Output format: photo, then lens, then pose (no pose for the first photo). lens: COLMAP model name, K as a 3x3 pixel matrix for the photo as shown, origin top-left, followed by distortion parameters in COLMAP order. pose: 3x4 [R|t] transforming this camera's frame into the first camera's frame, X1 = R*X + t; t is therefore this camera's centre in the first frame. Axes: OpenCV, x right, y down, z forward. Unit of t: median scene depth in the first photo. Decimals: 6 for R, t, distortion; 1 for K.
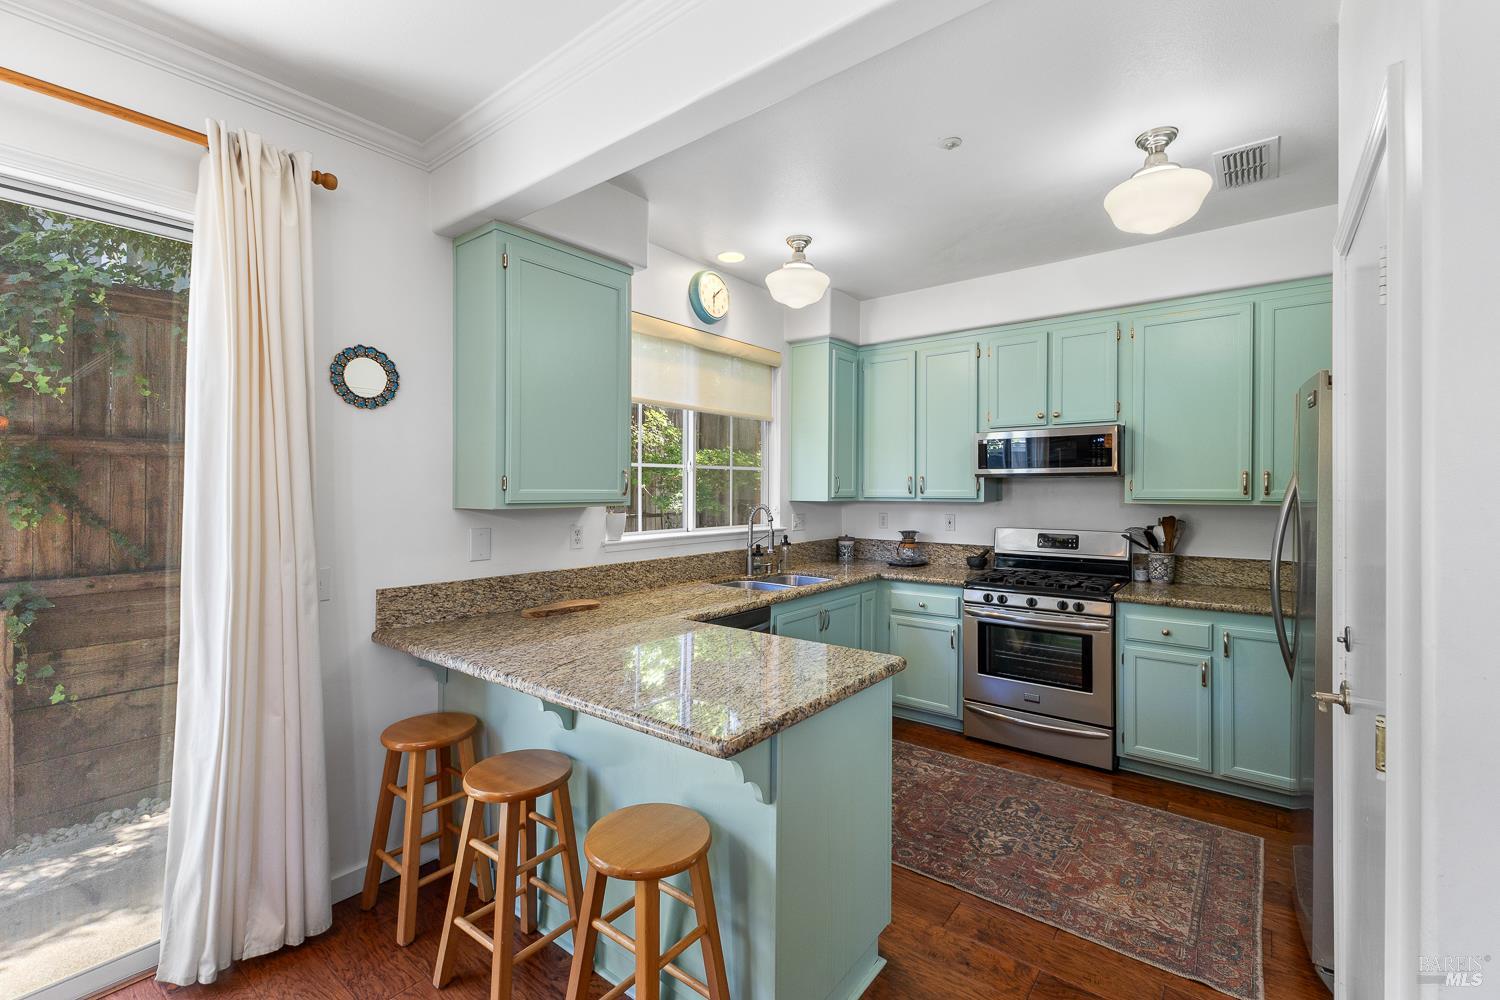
lens RADIAL K [[663.5, 0, 747.7], [0, 663.5, 494.8], [0, 0, 1]] dist [0.011322, -0.001179]
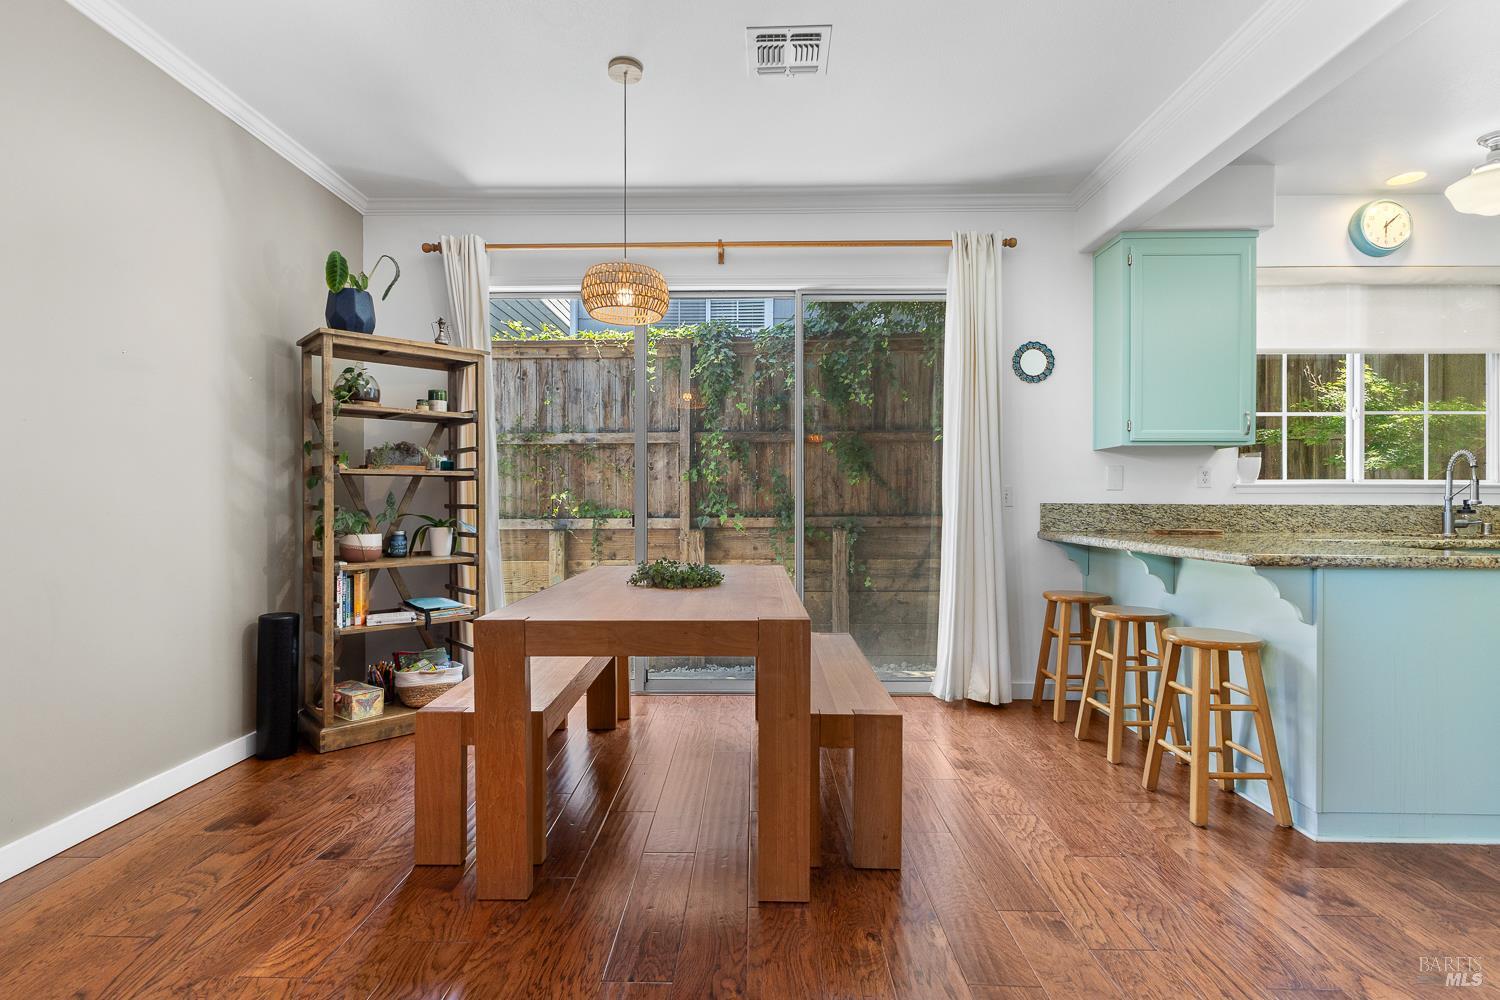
lens RADIAL K [[725.0, 0, 750.0], [0, 725.0, 500.0], [0, 0, 1]] dist [0.003167, 0.000668]
pose [[0.621093, -0.005709, -0.783716, 0.245885], [0.000256, 0.999975, -0.007081, 0.114718], [0.783737, 0.004197, 0.621079, -0.409328]]
